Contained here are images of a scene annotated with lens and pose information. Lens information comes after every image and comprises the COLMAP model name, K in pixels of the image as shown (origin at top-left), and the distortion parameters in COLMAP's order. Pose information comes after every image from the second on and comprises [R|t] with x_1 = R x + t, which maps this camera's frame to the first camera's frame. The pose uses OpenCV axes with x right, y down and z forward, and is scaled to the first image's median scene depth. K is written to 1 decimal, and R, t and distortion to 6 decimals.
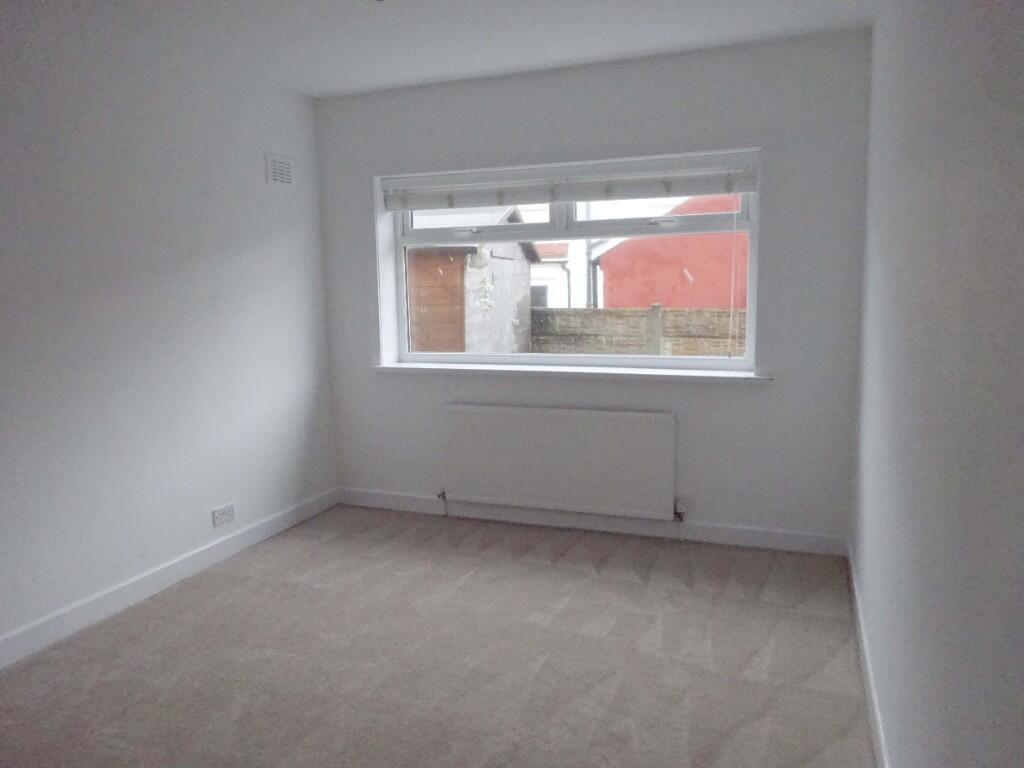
lens RADIAL K [[742.3, 0, 512.0], [0, 742.3, 384.0], [0, 0, 1]] dist [-0.044199, -0.002403]
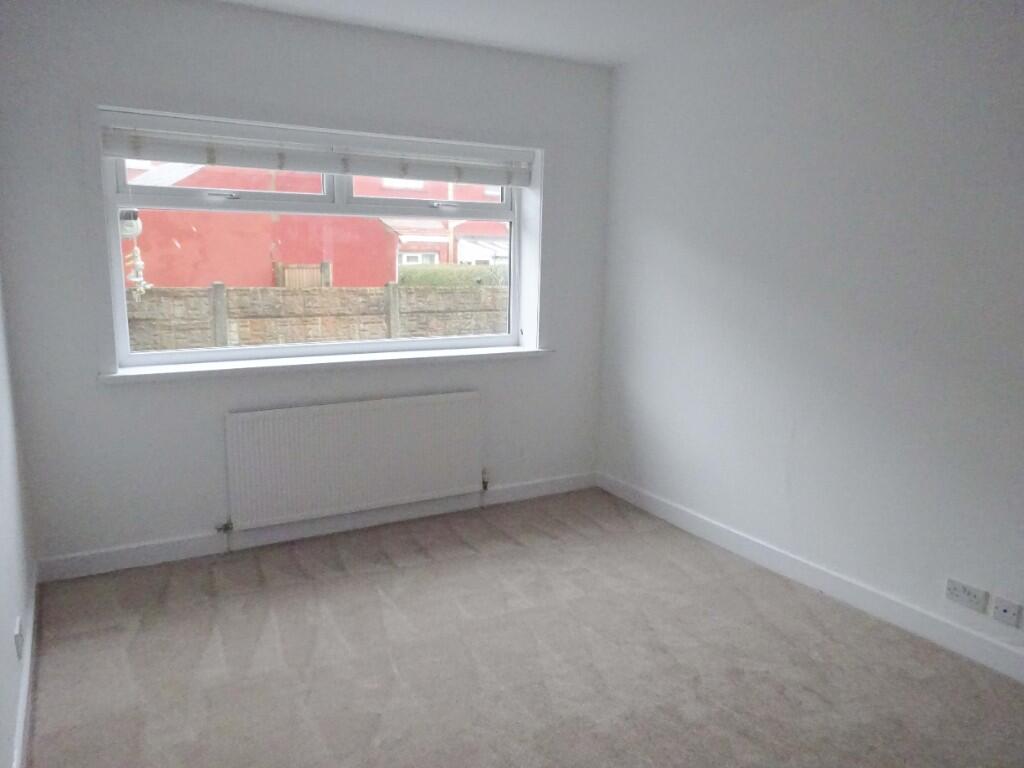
lens RADIAL K [[742.3, 0, 512.0], [0, 742.3, 384.0], [0, 0, 1]] dist [-0.044199, -0.002403]
pose [[0.617699, -0.104751, 0.779407, -0.495992], [0.076733, 0.994388, 0.072832, -0.036883], [-0.782662, 0.014818, 0.622270, 0.259303]]
